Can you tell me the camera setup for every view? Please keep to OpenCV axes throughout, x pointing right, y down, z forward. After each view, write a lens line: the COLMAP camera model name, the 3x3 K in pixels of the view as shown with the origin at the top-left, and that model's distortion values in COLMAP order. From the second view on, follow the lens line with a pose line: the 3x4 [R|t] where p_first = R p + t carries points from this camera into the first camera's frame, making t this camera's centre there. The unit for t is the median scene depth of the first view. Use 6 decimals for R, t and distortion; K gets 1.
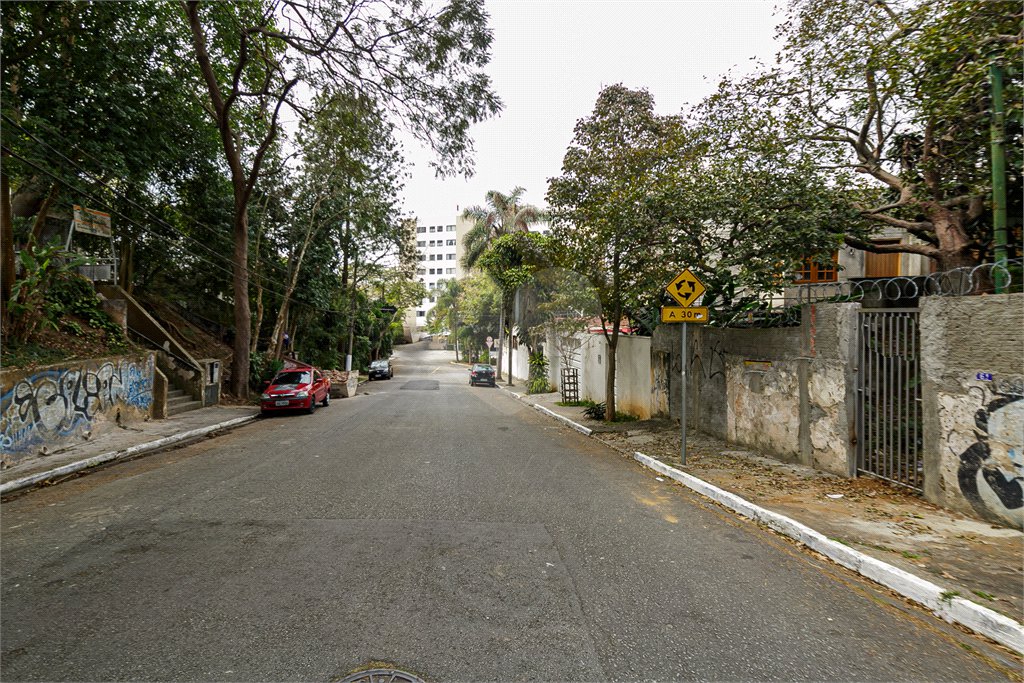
lens RADIAL K [[508.2, 0, 447.9], [0, 508.2, 328.1], [0, 0, 1]] dist [0.004462, -0.002639]
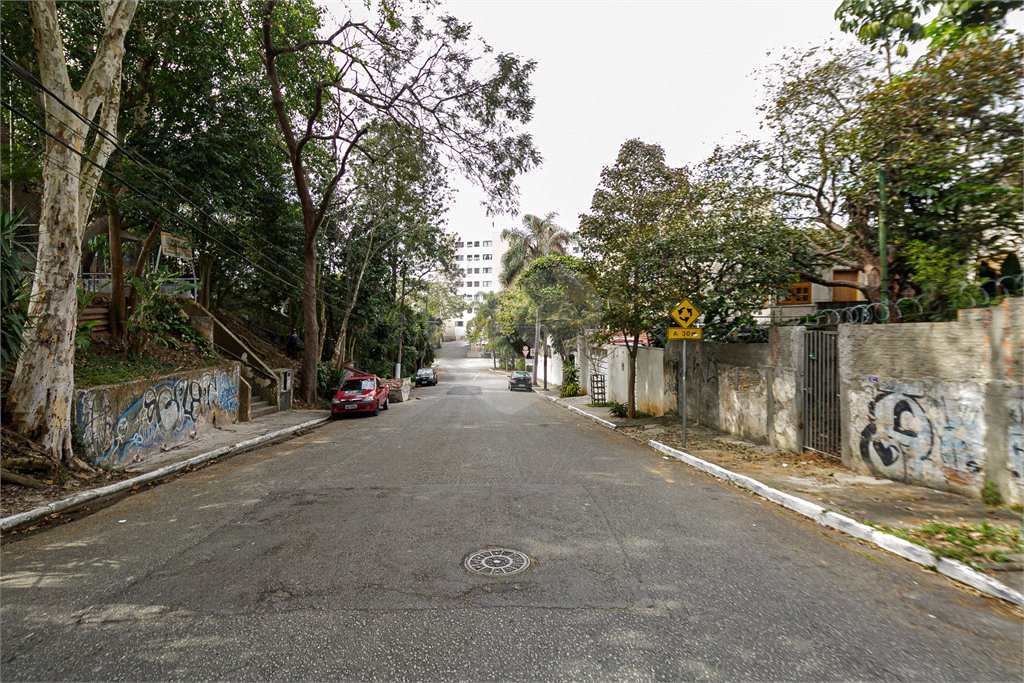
lens RADIAL K [[481.9, 0, 515.3], [0, 481.9, 334.6], [0, 0, 1]] dist [-0.000116, -0.001346]
pose [[0.997745, -0.001633, 0.067099, -0.041257], [0.001915, 0.999990, -0.004140, -0.014612], [-0.067092, 0.004260, 0.997738, -0.159807]]
